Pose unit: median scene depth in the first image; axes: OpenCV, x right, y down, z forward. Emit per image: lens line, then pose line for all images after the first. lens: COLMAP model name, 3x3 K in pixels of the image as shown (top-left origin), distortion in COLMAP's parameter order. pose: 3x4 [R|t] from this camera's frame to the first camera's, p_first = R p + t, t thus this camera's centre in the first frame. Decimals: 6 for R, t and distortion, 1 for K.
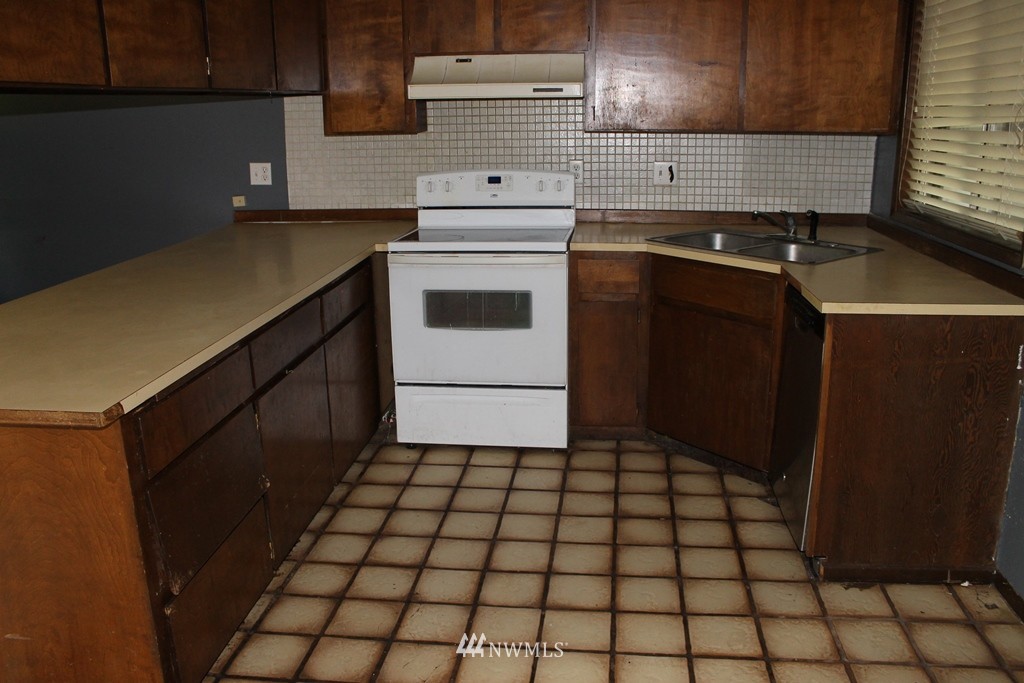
lens RADIAL K [[865.2, 0, 511.8], [0, 865.2, 345.8], [0, 0, 1]] dist [-0.122000, 0.084165]
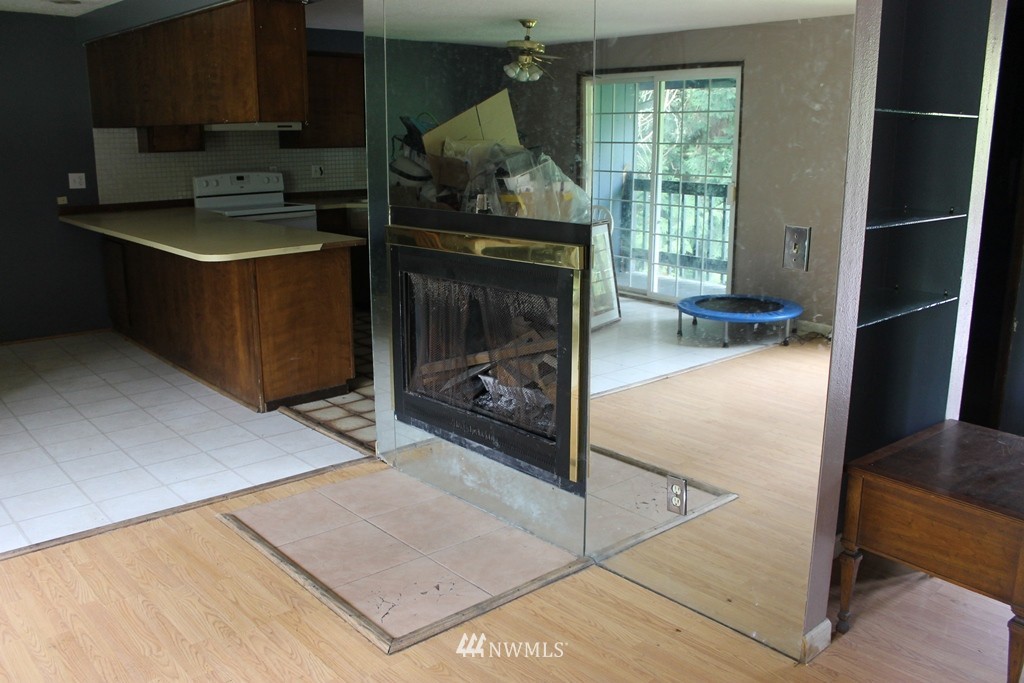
lens RADIAL K [[865.2, 0, 514.1], [0, 865.2, 340.7], [0, 0, 1]] dist [-0.122000, 0.084165]
pose [[0.666320, -0.163773, 0.727459, -0.929882], [0.189175, 0.980792, 0.047531, 0.147272], [-0.721270, 0.105946, 0.684503, -0.521497]]
